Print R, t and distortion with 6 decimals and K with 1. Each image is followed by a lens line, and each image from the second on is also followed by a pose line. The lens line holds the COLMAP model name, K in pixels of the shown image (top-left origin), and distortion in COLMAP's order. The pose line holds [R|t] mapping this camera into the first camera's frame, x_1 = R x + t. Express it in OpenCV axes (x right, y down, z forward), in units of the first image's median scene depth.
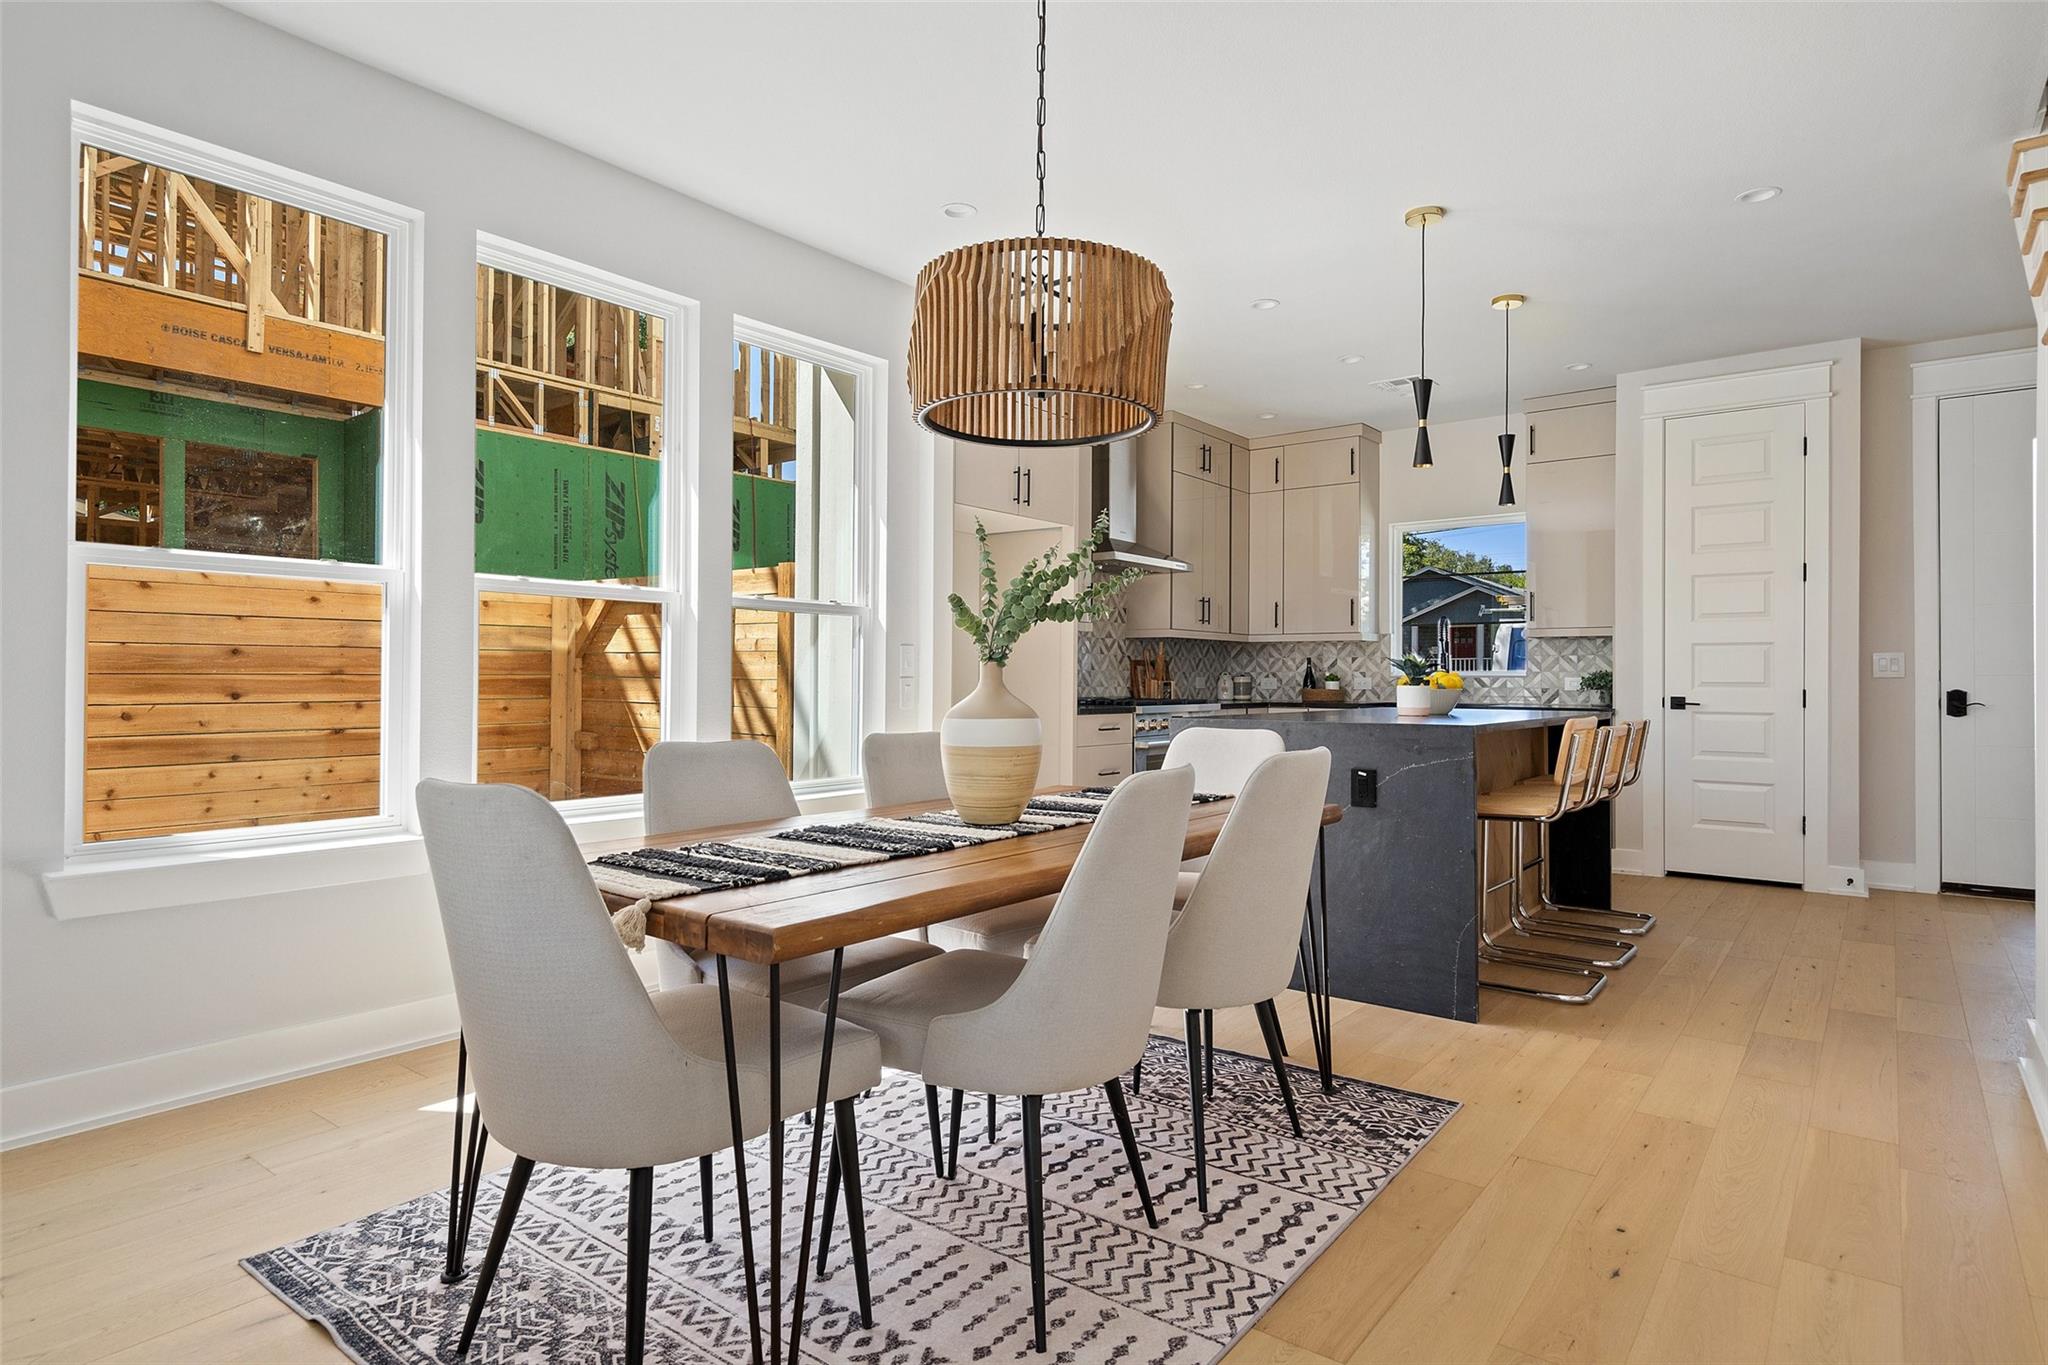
lens RADIAL K [[1119.5, 0, 1006.3], [0, 1119.5, 670.3], [0, 0, 1]] dist [0.002674, 0.000441]
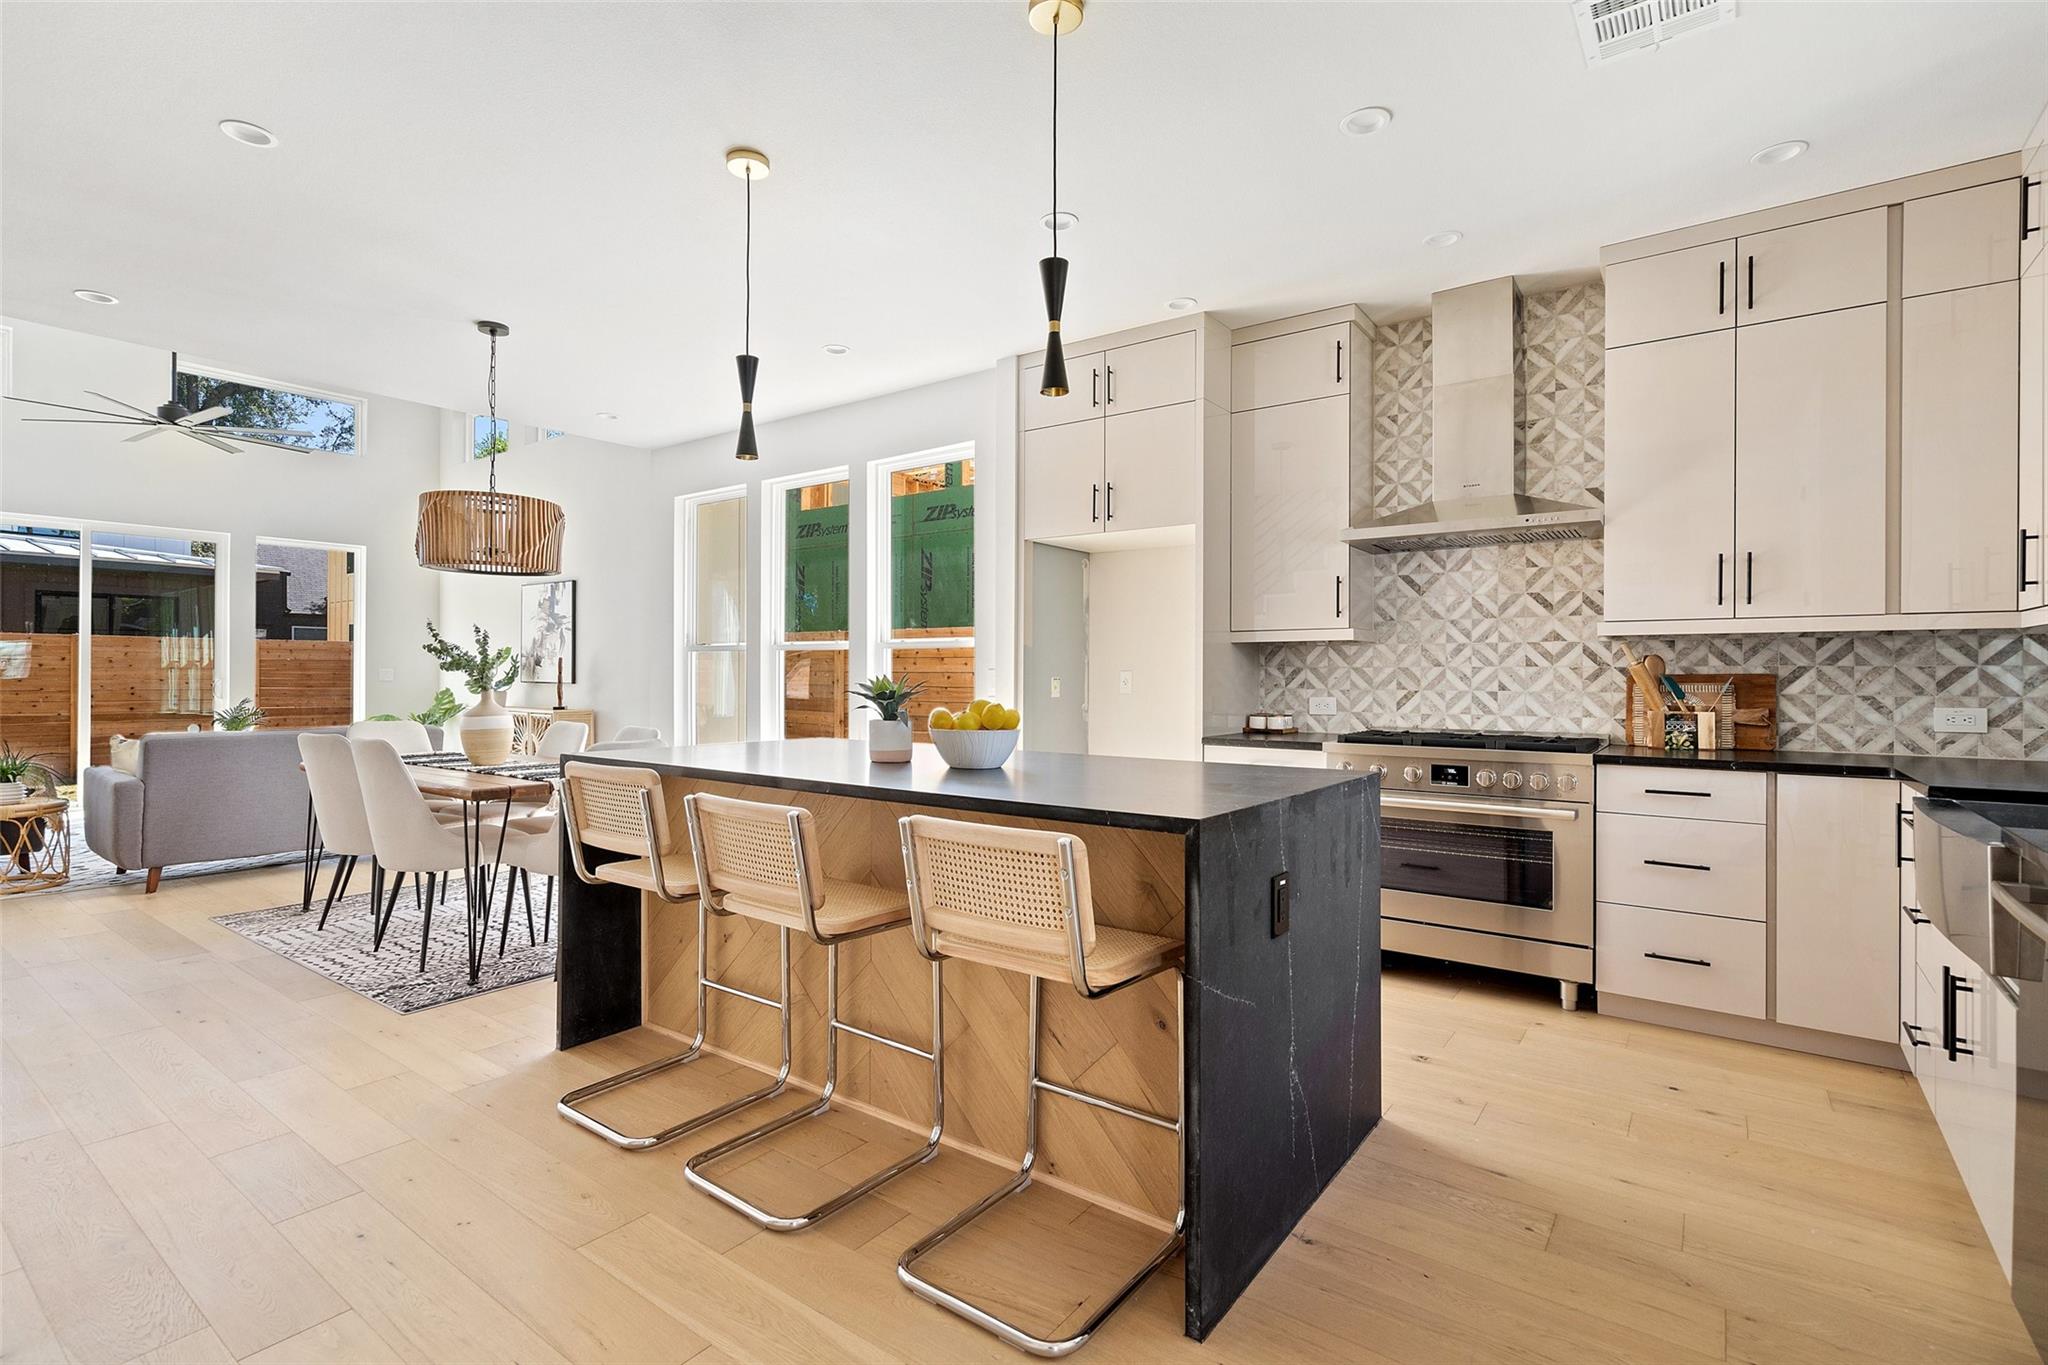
lens RADIAL K [[948.9, 0, 1020.0], [0, 948.9, 669.5], [0, 0, 1]] dist [-0.001212, 0.001200]
pose [[0.029593, -0.010882, -0.999503, 0.659073], [0.003386, 0.999936, -0.010787, -0.008145], [0.999556, -0.003066, 0.029628, 0.711649]]
